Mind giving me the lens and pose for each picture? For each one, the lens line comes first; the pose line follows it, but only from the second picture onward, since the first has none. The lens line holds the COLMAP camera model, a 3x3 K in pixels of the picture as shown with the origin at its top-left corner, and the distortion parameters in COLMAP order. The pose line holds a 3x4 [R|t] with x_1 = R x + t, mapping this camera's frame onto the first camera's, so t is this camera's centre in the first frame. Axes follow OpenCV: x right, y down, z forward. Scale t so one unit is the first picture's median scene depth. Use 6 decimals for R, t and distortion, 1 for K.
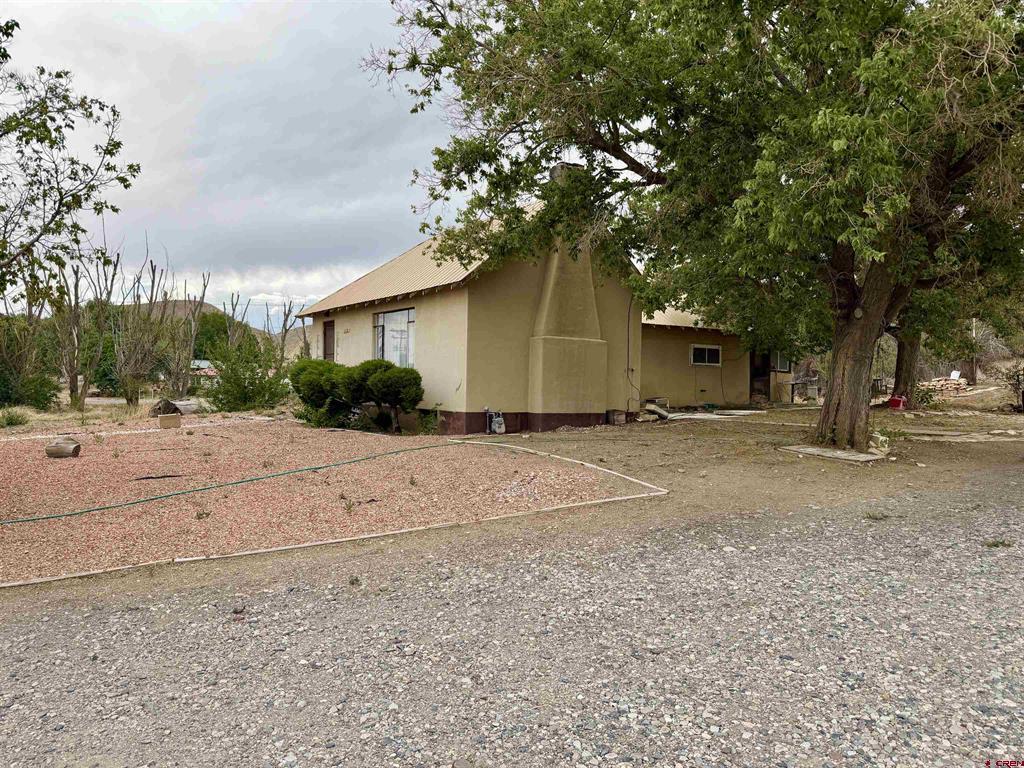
lens RADIAL K [[712.1, 0, 514.0], [0, 712.1, 364.3], [0, 0, 1]] dist [0.117486, -0.201611]
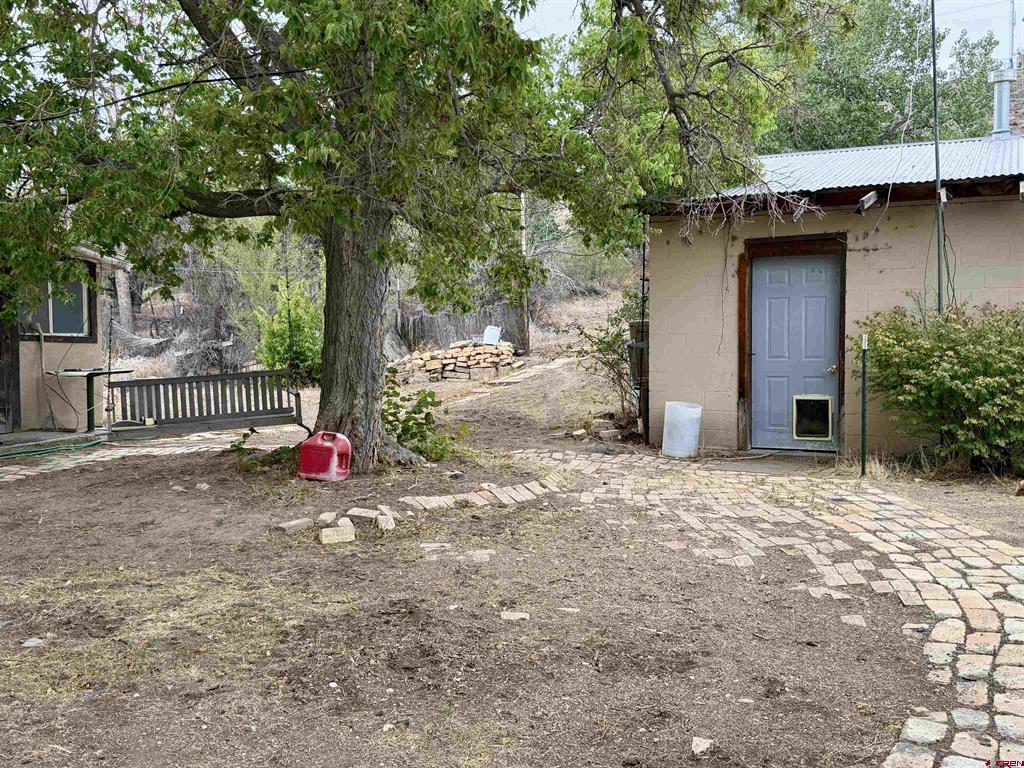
lens RADIAL K [[1009.8, 0, 512.0], [0, 1009.8, 384.0], [0, 0, 1]] dist [0.097684, -0.255518]
pose [[0.843323, -0.047476, 0.535306, 0.256504], [0.006870, 0.996961, 0.077597, -0.005161], [-0.537363, -0.061762, 0.841086, 0.419785]]
